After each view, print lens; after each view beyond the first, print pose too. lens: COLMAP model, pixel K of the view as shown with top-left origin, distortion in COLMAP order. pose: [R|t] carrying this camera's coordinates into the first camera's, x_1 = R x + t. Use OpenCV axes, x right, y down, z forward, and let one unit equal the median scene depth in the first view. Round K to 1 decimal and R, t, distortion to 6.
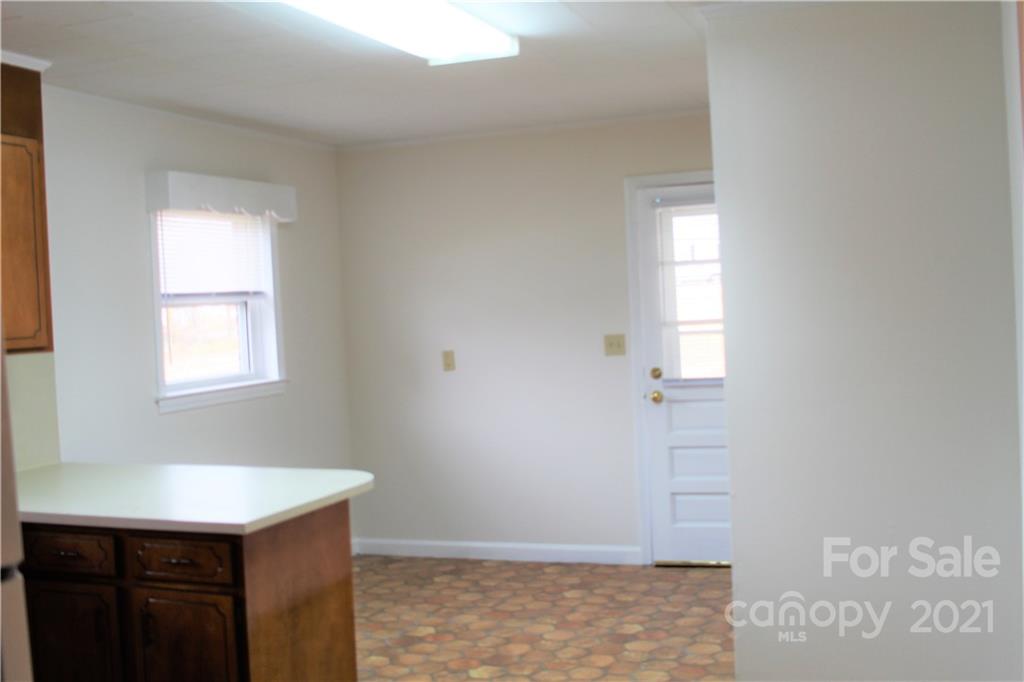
lens RADIAL K [[1139.7, 0, 512.0], [0, 1139.7, 341.0], [0, 0, 1]] dist [-0.126067, 0.158537]
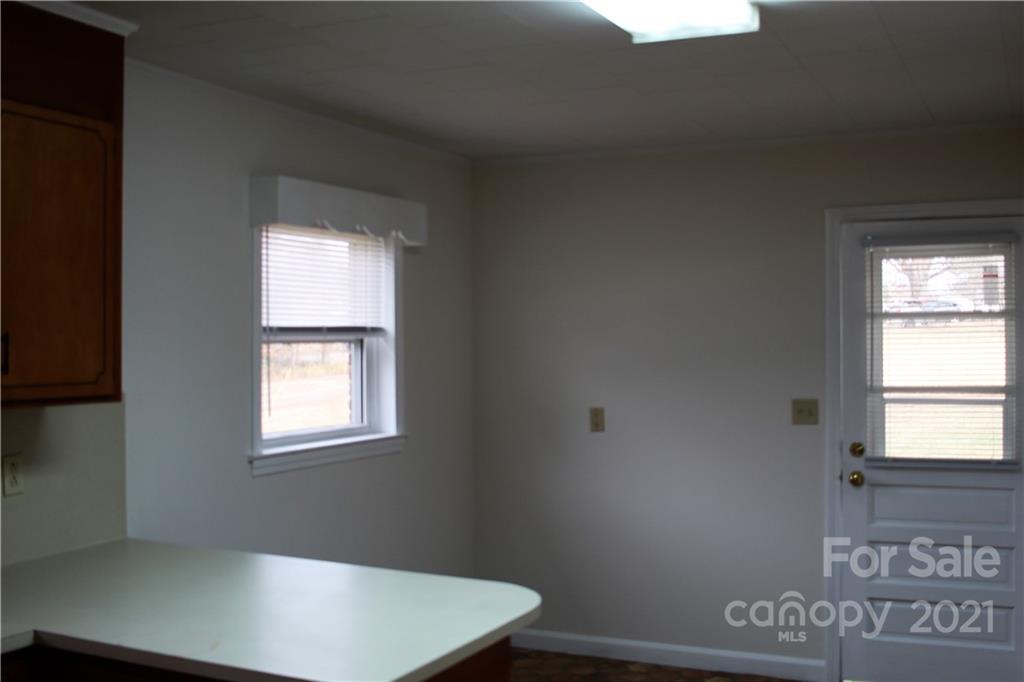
lens RADIAL K [[1139.7, 0, 512.0], [0, 1139.7, 341.0], [0, 0, 1]] dist [-0.126067, 0.158537]
pose [[0.995768, 0.044030, -0.080673, -0.058303], [-0.046384, 0.998544, -0.027537, -0.015849], [0.079343, 0.031163, 0.996360, 0.178295]]
